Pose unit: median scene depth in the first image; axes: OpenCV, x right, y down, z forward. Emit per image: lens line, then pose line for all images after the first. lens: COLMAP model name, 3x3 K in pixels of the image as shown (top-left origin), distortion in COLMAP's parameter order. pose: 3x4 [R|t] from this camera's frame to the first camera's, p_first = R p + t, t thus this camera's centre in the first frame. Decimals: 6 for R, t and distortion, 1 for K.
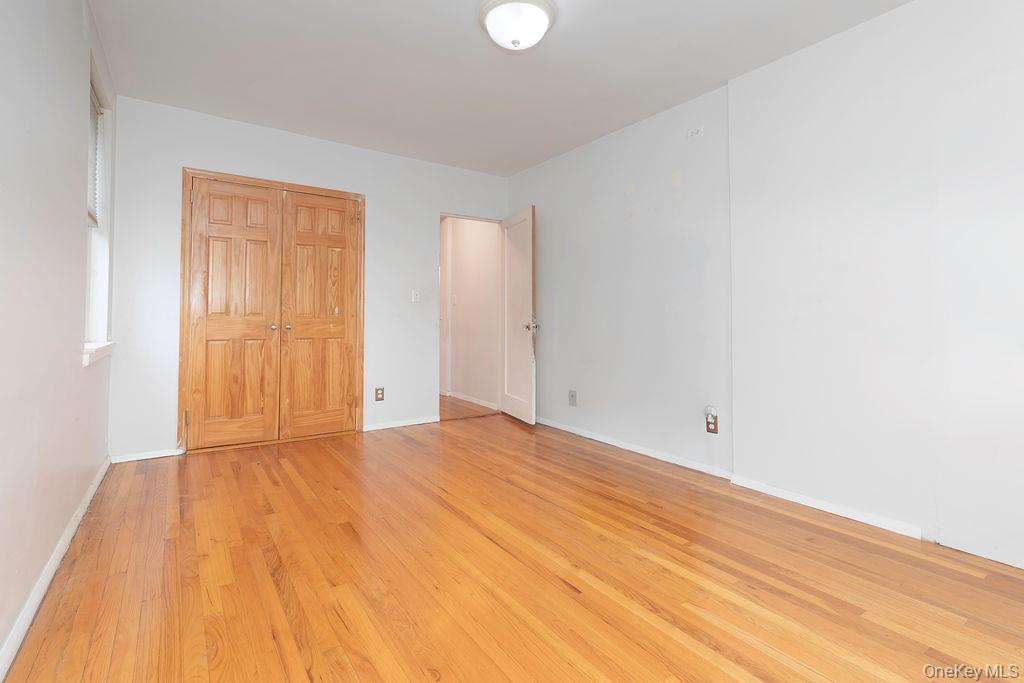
lens RADIAL K [[471.5, 0, 507.5], [0, 471.5, 338.6], [0, 0, 1]] dist [0.003770, 0.000283]
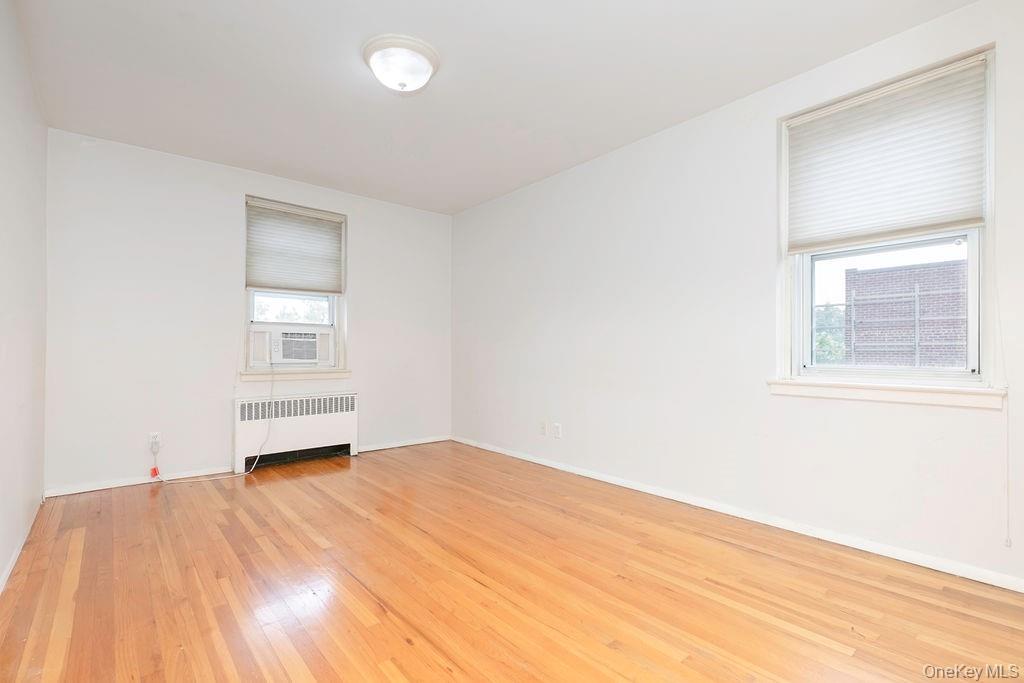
lens RADIAL K [[464.3, 0, 517.3], [0, 464.3, 344.8], [0, 0, 1]] dist [0.006739, 0.000358]
pose [[-0.994101, -0.012262, -0.107760, -0.159411], [-0.014616, 0.999671, 0.021084, -0.101606], [0.107466, 0.022534, -0.993953, 2.539743]]
